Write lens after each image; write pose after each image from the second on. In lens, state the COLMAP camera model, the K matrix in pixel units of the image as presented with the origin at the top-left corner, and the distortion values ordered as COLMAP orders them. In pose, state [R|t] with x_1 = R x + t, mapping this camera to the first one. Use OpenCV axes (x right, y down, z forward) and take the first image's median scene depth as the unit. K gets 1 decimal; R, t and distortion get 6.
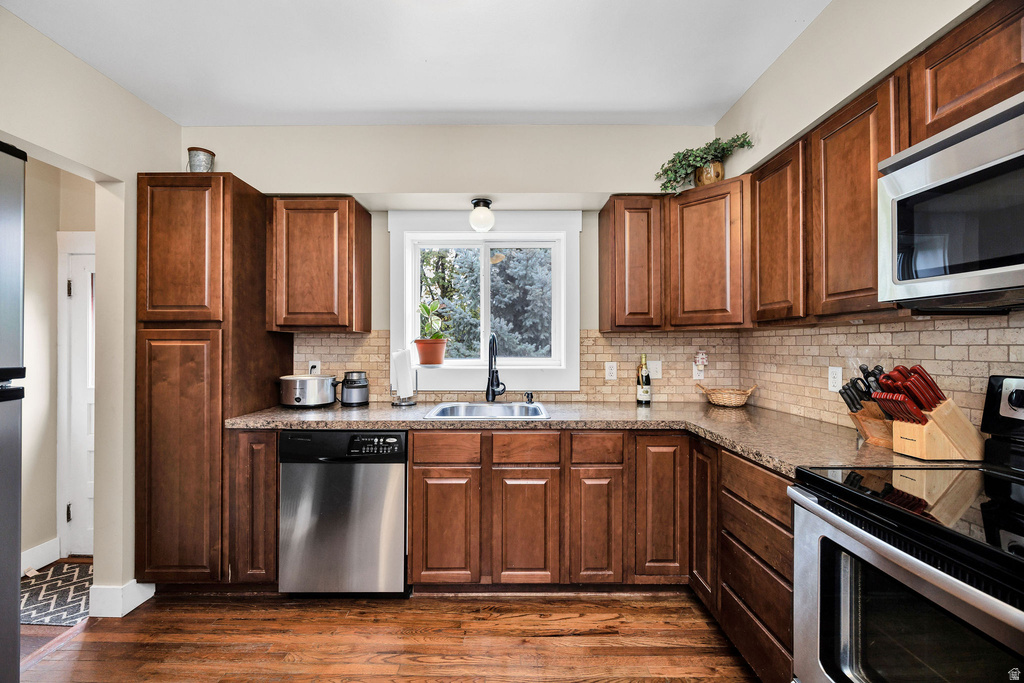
lens RADIAL K [[414.8, 0, 509.7], [0, 414.8, 343.7], [0, 0, 1]] dist [0.003336, -0.000464]
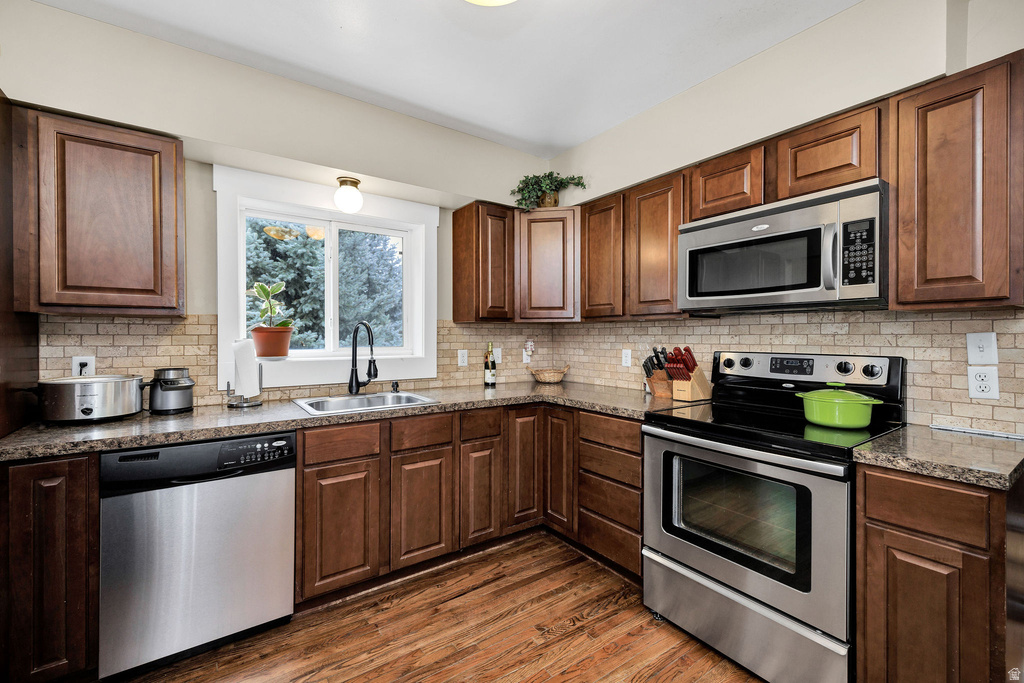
lens RADIAL K [[440.9, 0, 515.8], [0, 440.9, 338.4], [0, 0, 1]] dist [0.014377, -0.000240]
pose [[0.812309, -0.003438, 0.583218, -0.418211], [-0.003466, 0.999937, 0.010723, 0.001067], [-0.583217, -0.010732, 0.812245, -0.039856]]
